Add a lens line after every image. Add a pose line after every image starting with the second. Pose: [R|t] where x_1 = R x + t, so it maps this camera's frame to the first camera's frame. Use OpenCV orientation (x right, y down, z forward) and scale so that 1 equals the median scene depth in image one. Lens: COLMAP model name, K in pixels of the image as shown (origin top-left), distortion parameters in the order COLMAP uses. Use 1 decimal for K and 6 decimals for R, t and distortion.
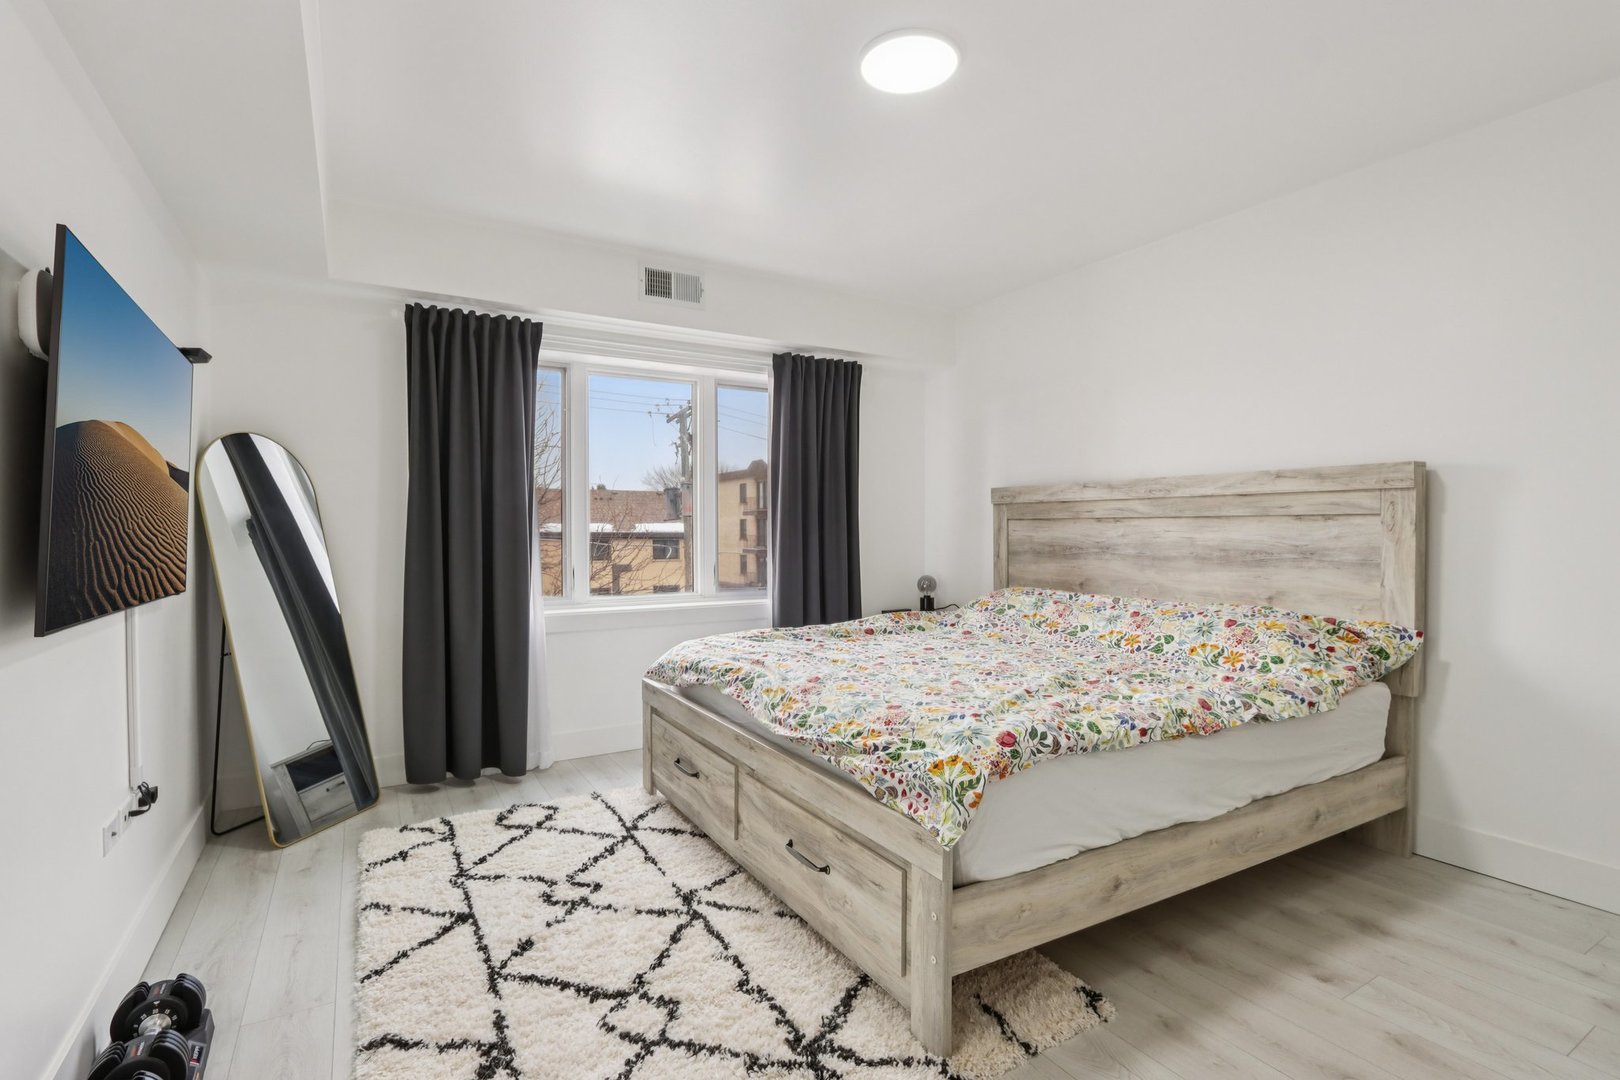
lens RADIAL K [[761.4, 0, 792.1], [0, 761.4, 536.8], [0, 0, 1]] dist [-0.018459, 0.003712]
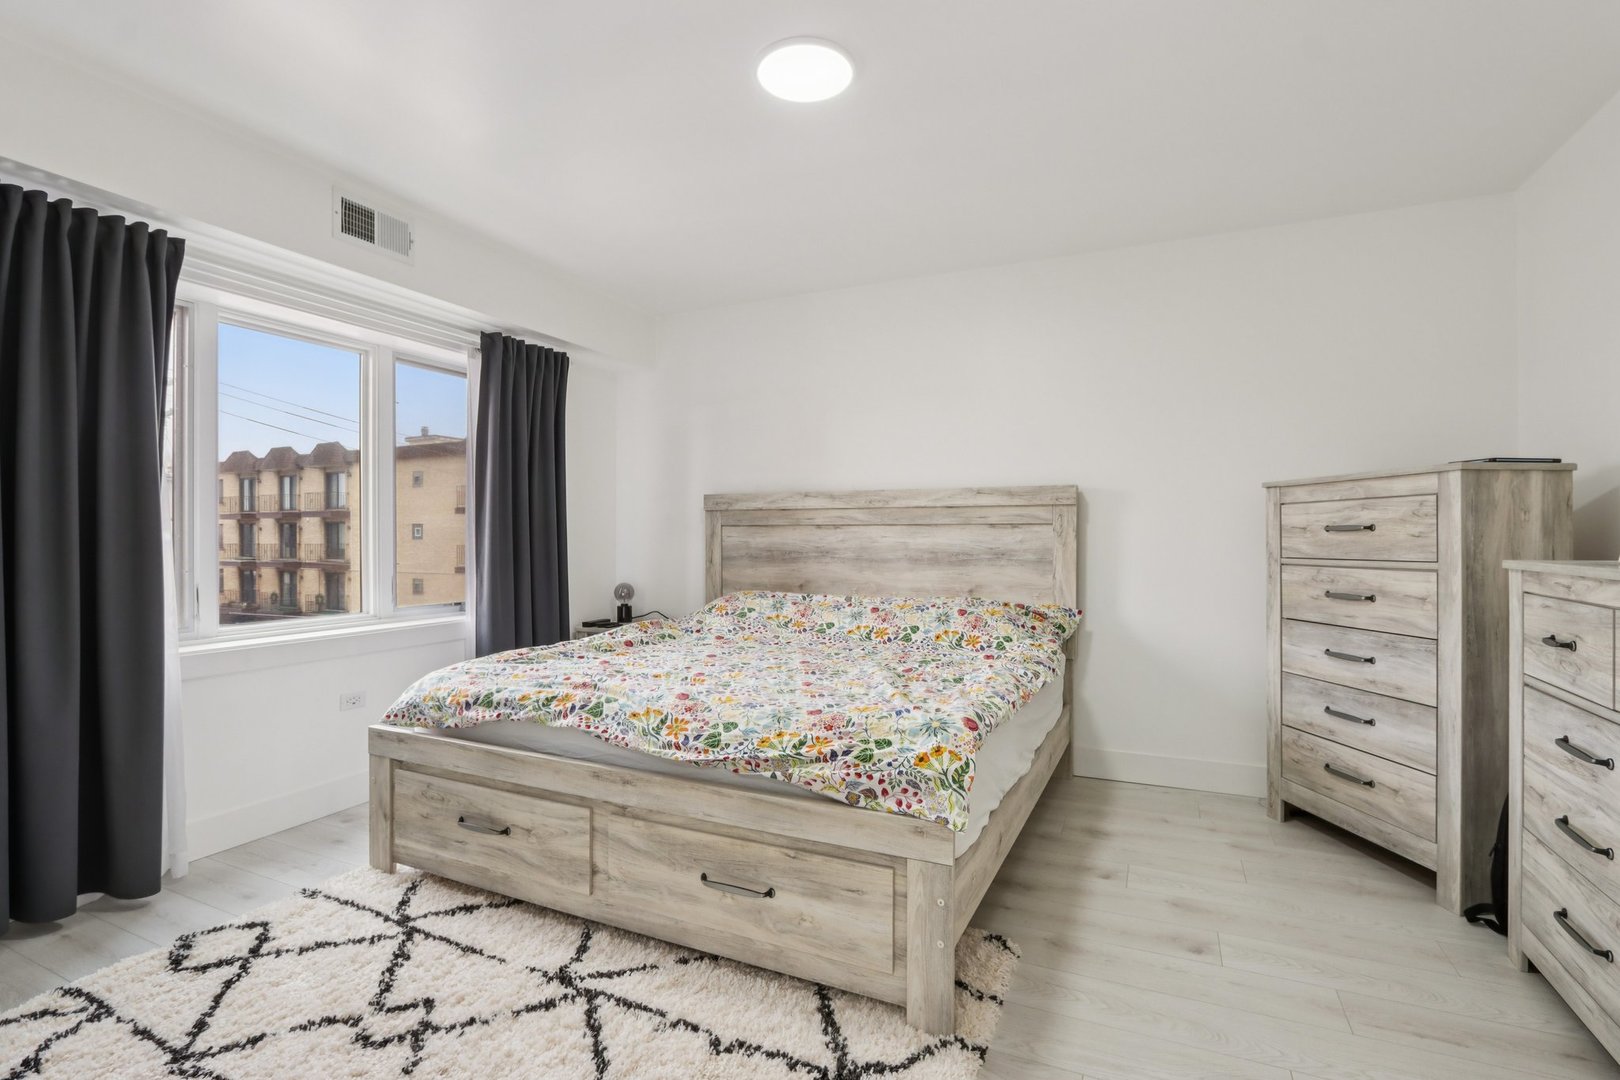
lens RADIAL K [[761.4, 0, 801.6], [0, 761.4, 531.6], [0, 0, 1]] dist [-0.018459, 0.003712]
pose [[0.824864, 0.005336, 0.565306, -0.320031], [0.004241, 0.999869, -0.015626, 0.002689], [-0.565316, 0.015287, 0.824733, 0.134682]]
